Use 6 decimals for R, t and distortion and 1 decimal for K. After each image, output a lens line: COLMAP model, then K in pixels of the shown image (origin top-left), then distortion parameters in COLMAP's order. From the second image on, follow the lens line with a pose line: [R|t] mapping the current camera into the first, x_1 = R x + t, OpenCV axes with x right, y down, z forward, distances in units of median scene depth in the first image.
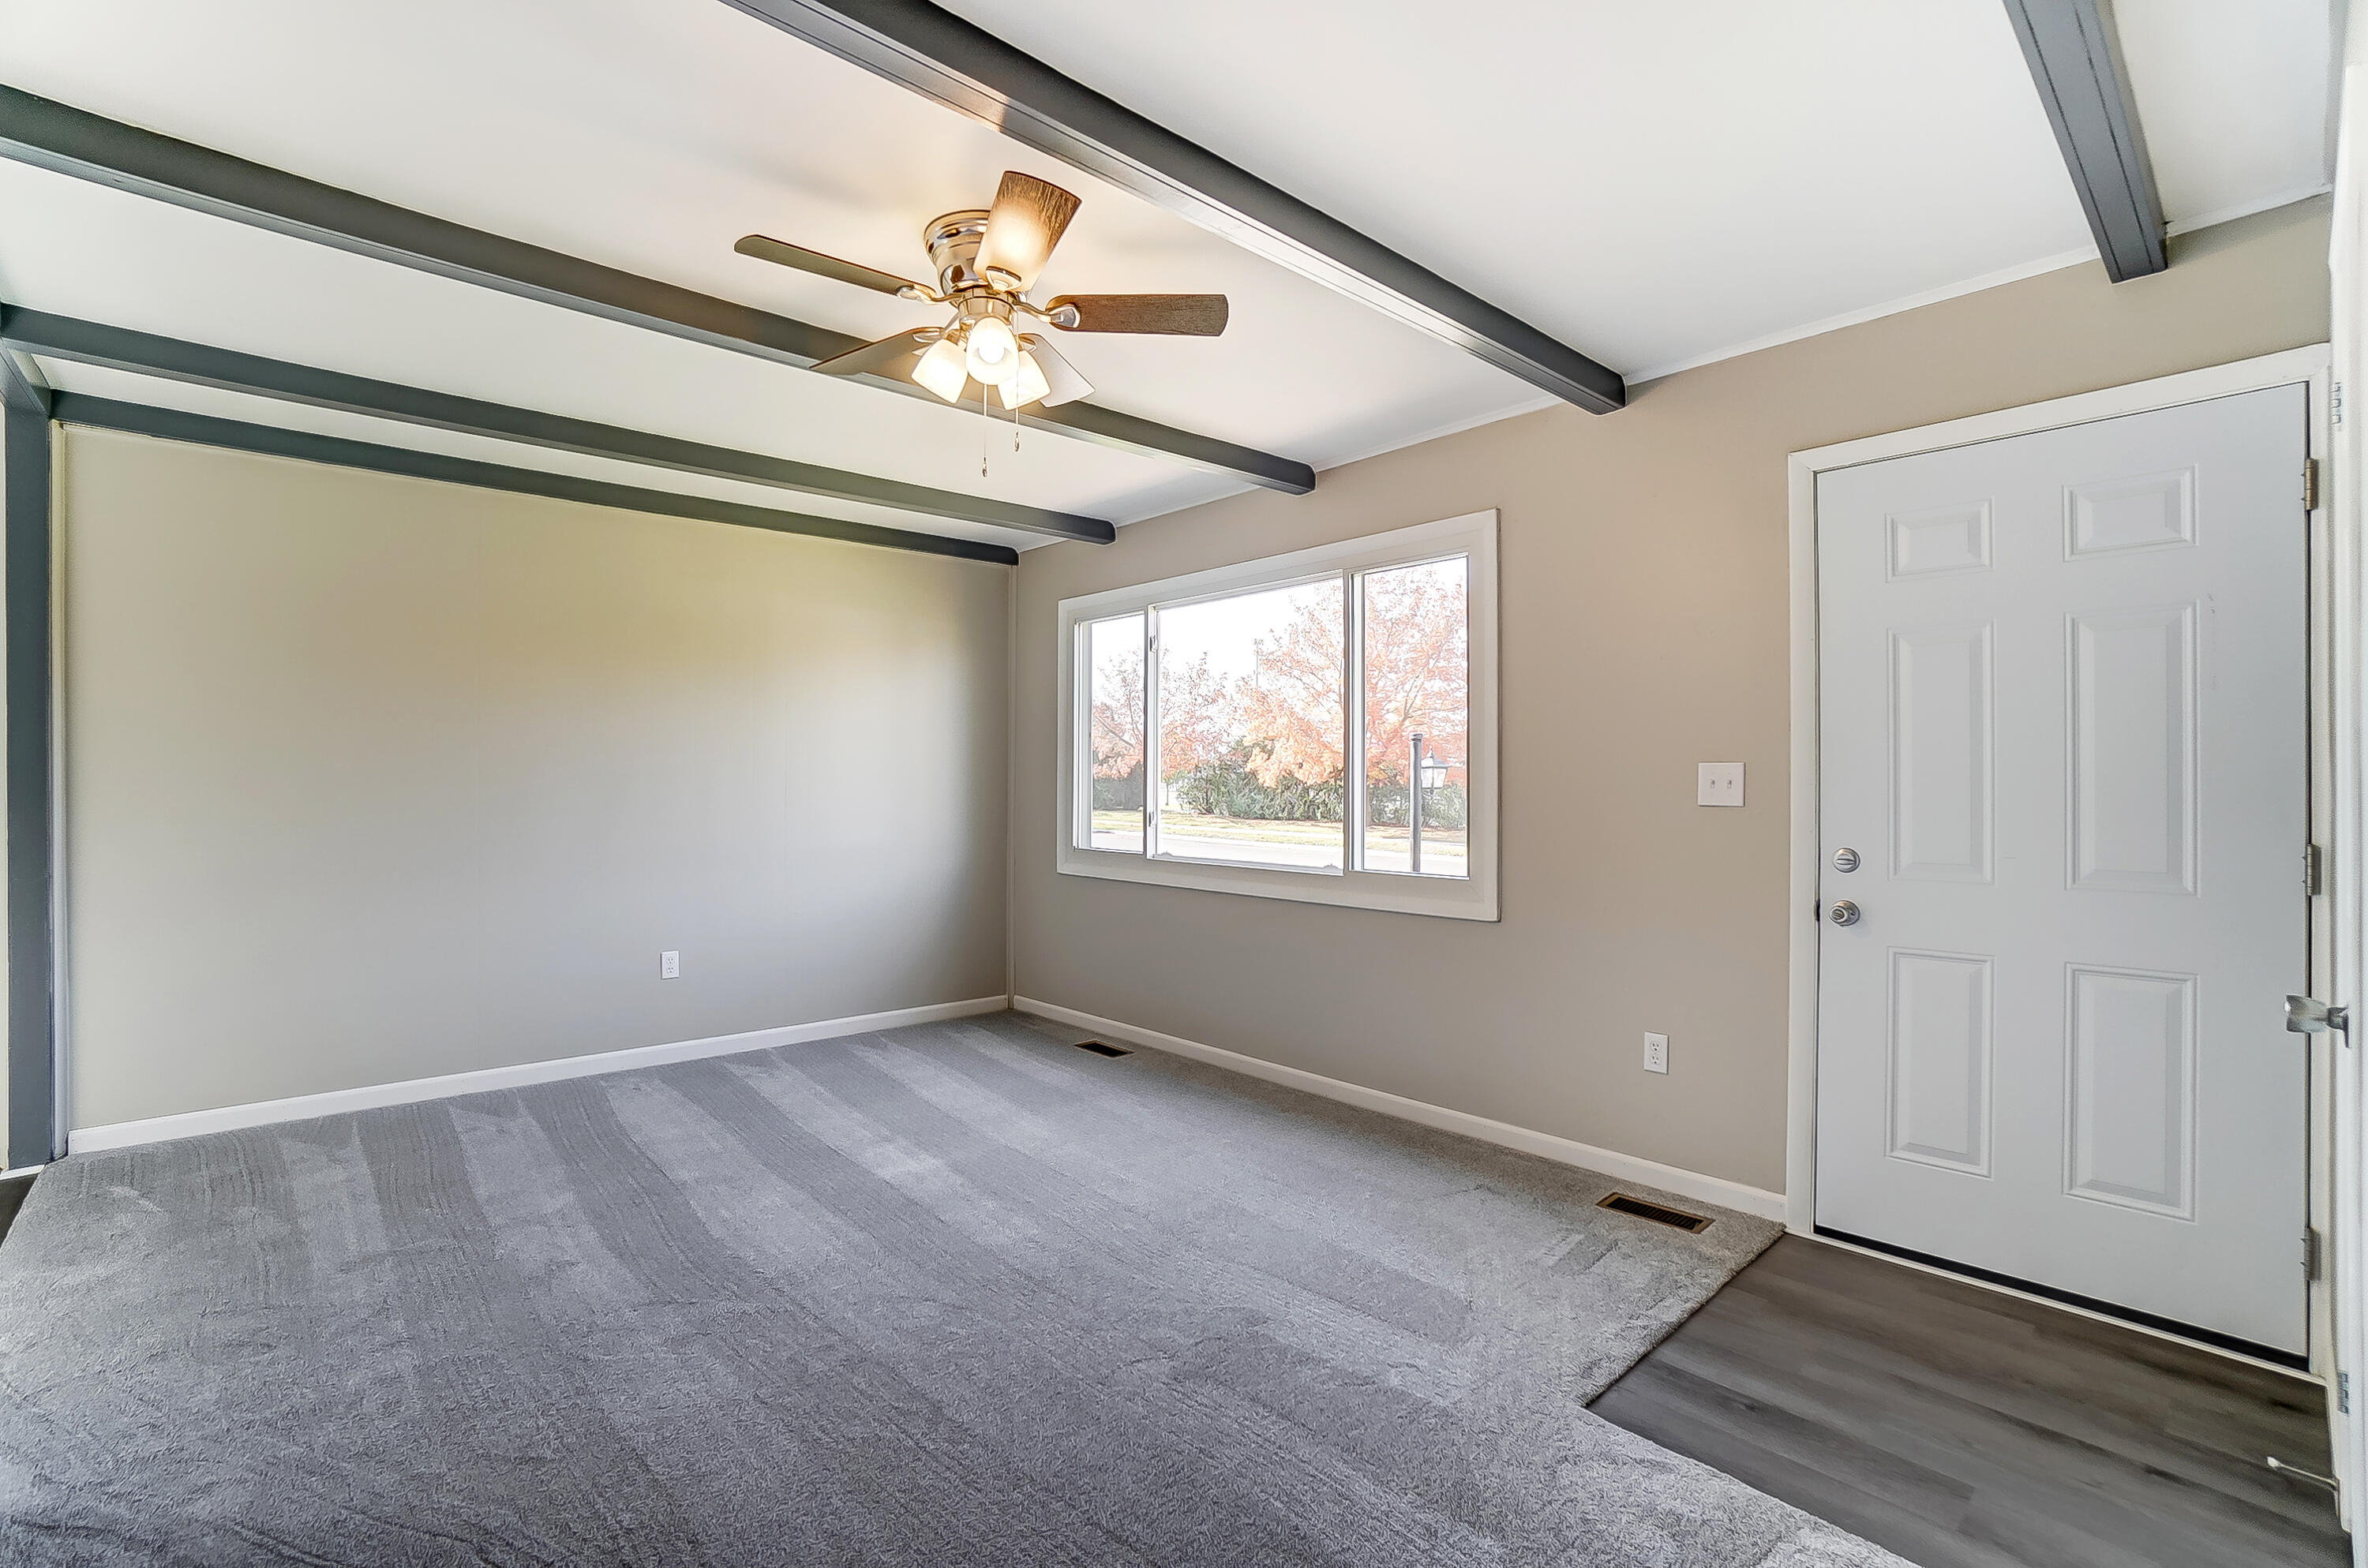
lens RADIAL K [[1046.6, 0, 1158.0], [0, 1046.6, 775.5], [0, 0, 1]] dist [-0.057612, 0.016094]
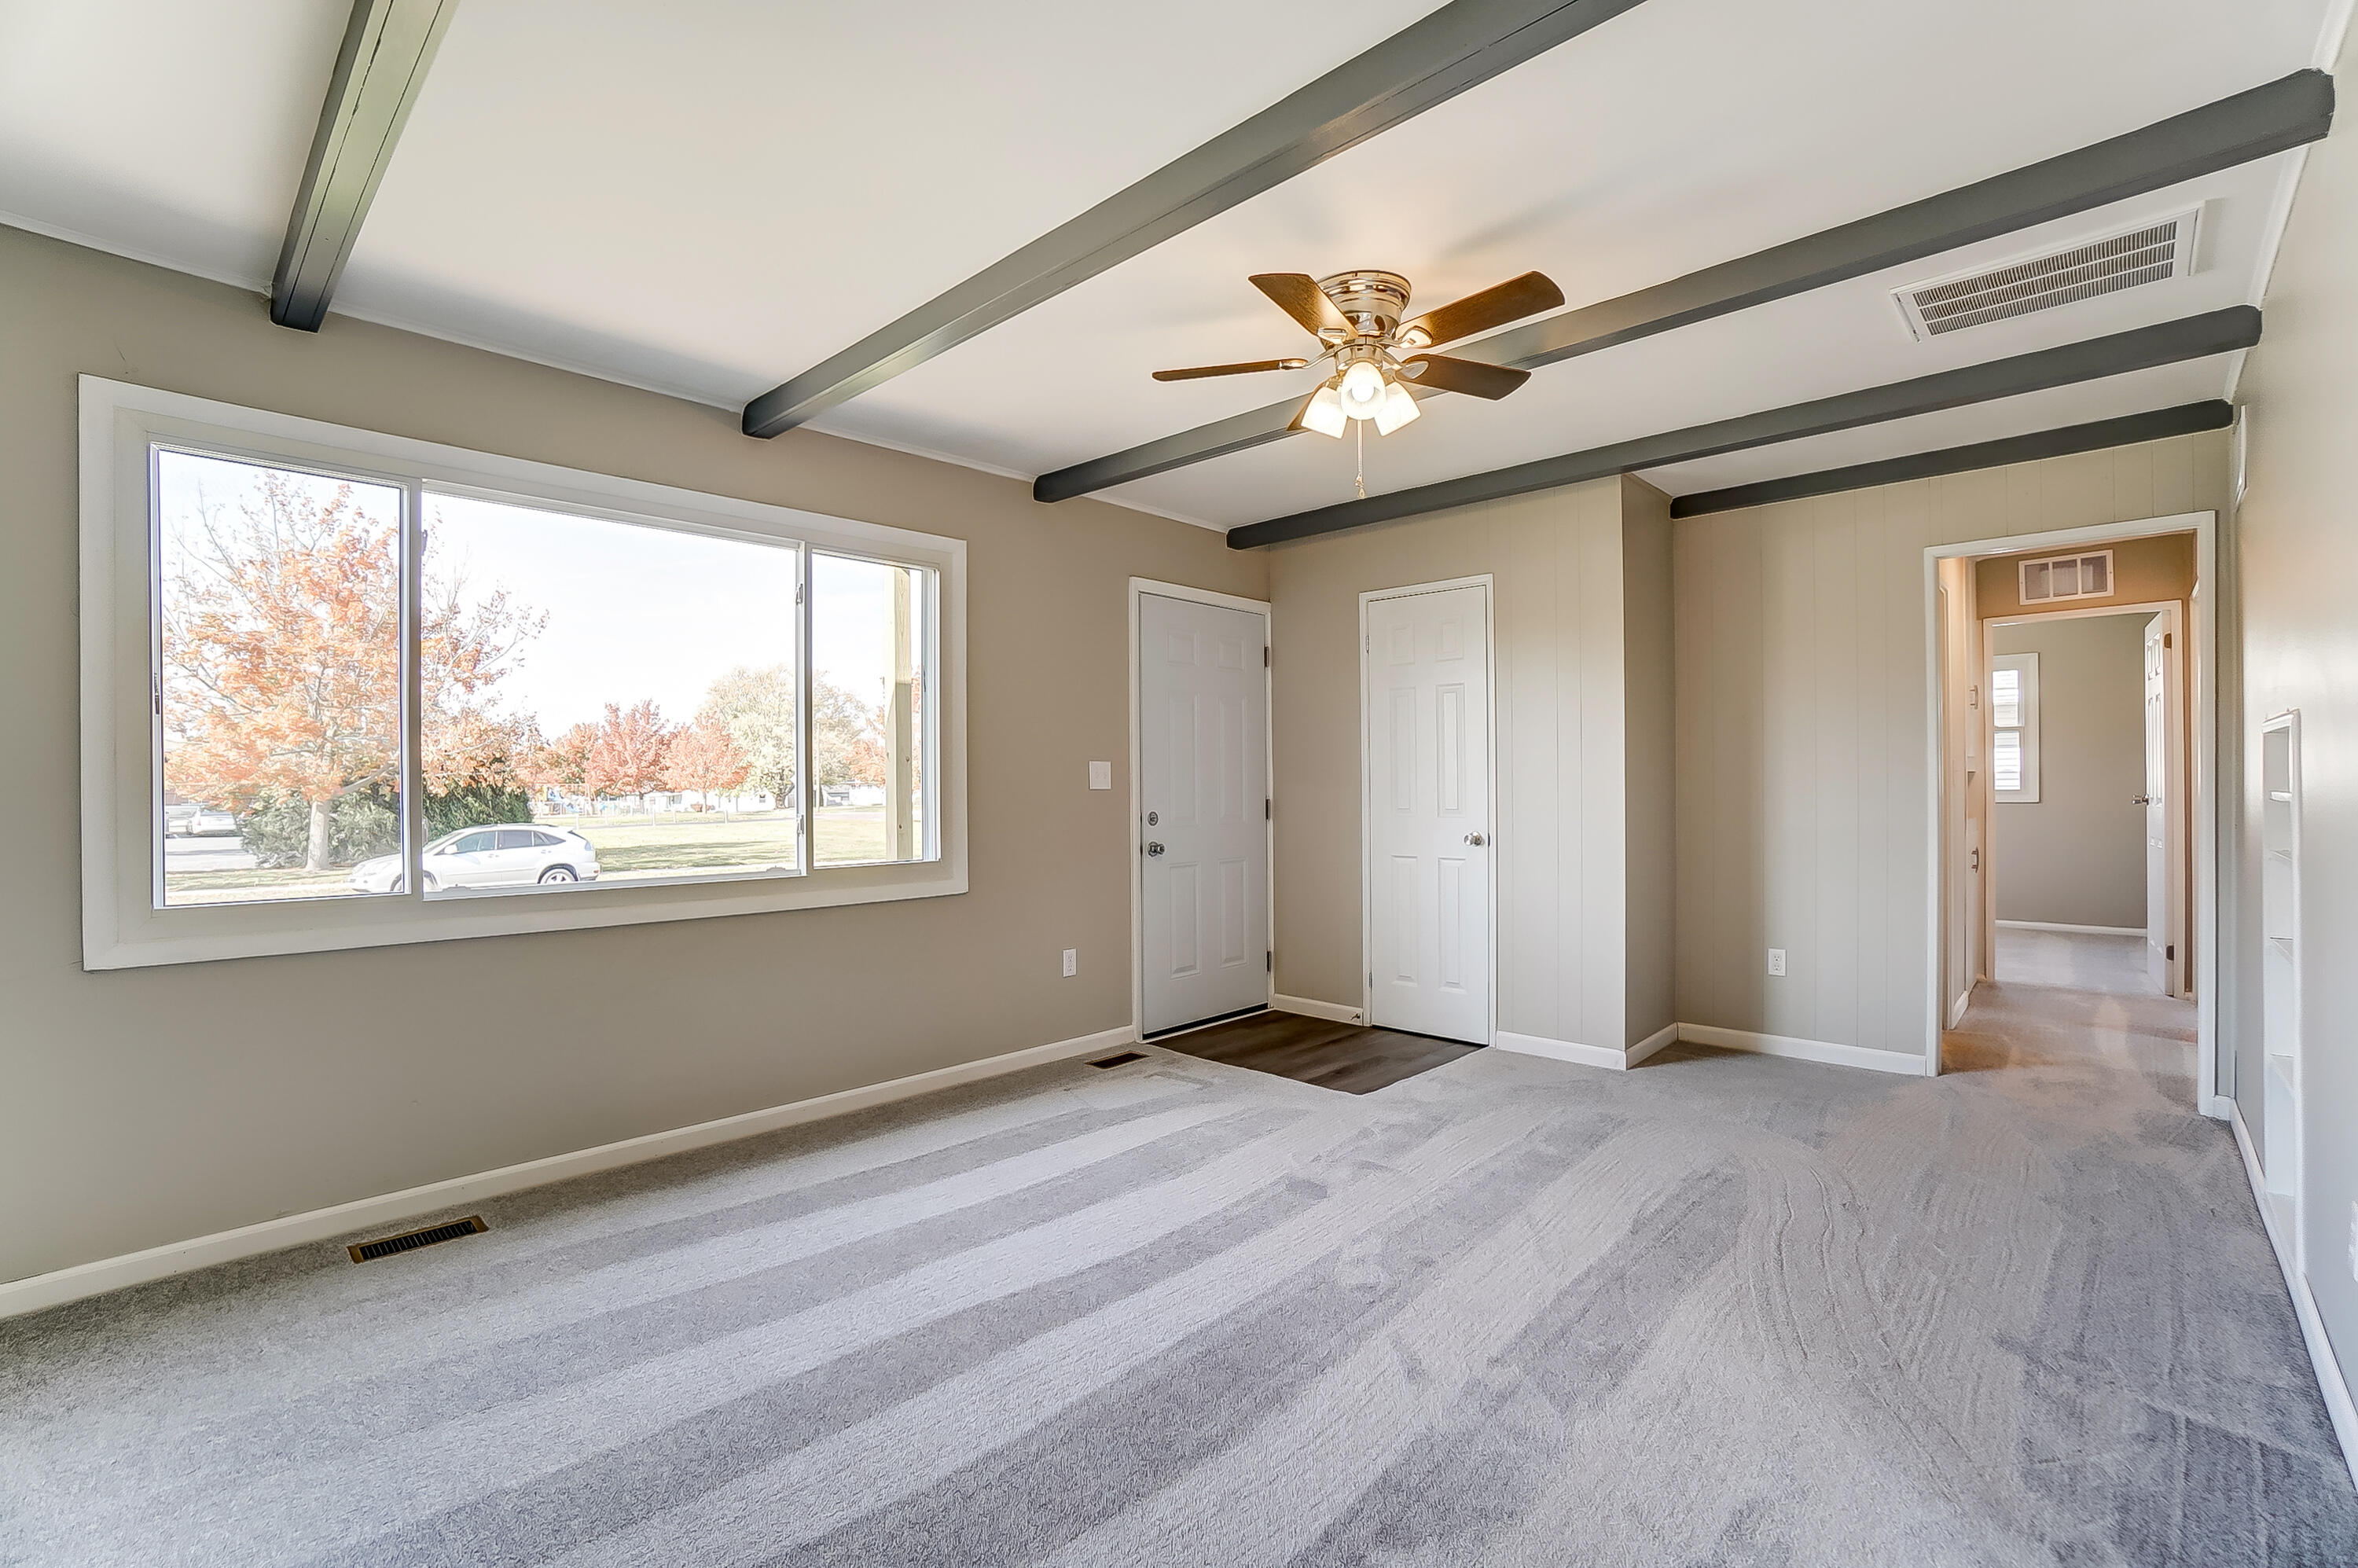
lens RADIAL K [[1021.6, 0, 1179.0], [0, 1021.6, 784.0], [0, 0, 1]] dist [-0.061767, 0.014665]
pose [[-0.078077, 0.000452, 0.996947, -1.046784], [0.001303, 0.999999, -0.000352, 0.023240], [-0.996946, 0.001272, -0.078078, 1.061434]]
